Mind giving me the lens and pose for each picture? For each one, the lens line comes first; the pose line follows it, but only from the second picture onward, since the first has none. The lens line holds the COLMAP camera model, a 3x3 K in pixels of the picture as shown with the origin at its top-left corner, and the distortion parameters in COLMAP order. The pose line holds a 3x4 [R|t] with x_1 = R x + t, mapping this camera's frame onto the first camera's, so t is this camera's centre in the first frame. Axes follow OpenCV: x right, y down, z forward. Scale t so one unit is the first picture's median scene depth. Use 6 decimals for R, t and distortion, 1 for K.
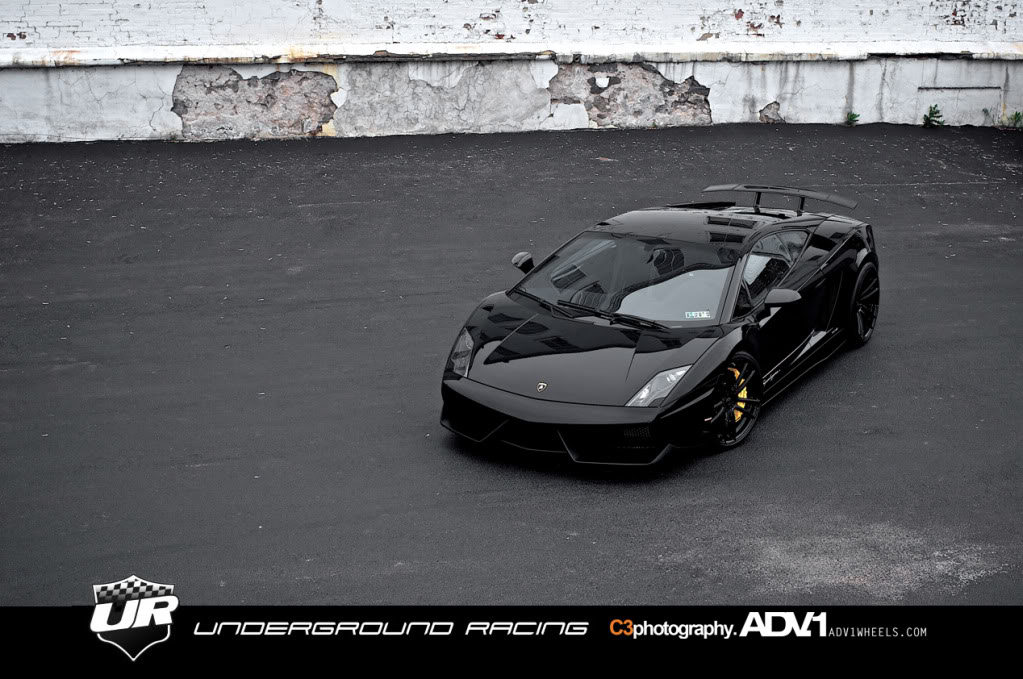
lens RADIAL K [[1563.1, 0, 510.9], [0, 1563.1, 339.4], [0, 0, 1]] dist [-0.095352, 0.000000]
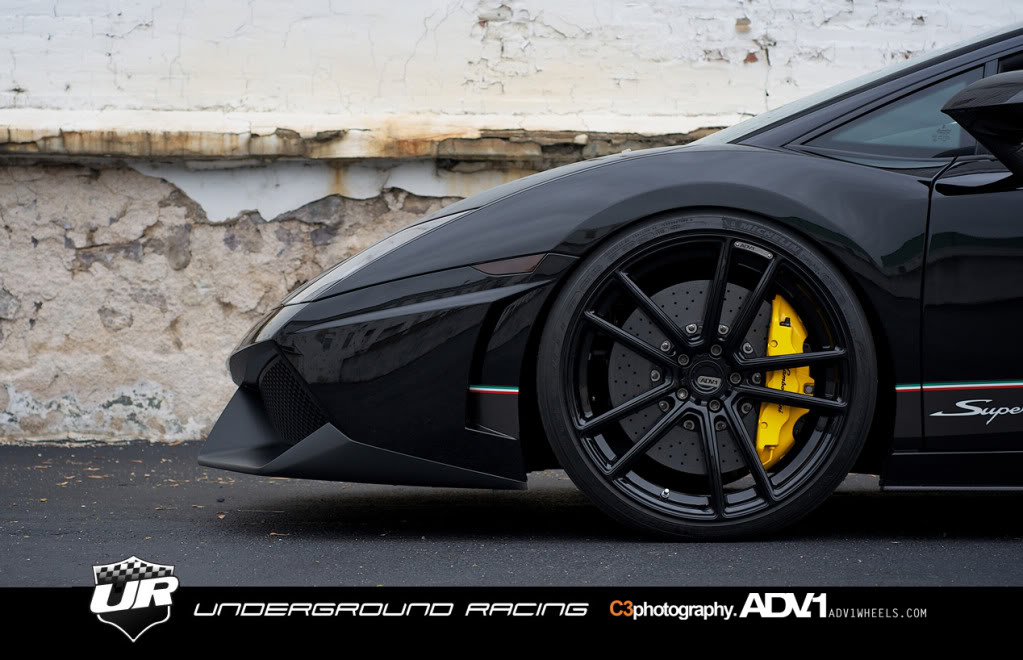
lens RADIAL K [[2653.4, 0, 511.6], [0, 2653.4, 329.8], [0, 0, 1]] dist [-0.020686, 0.000000]
pose [[0.978698, -0.019860, -0.204341, -0.025943], [-0.053239, 0.936713, -0.346027, 0.007905], [0.198281, 0.349535, 0.915702, 0.589055]]
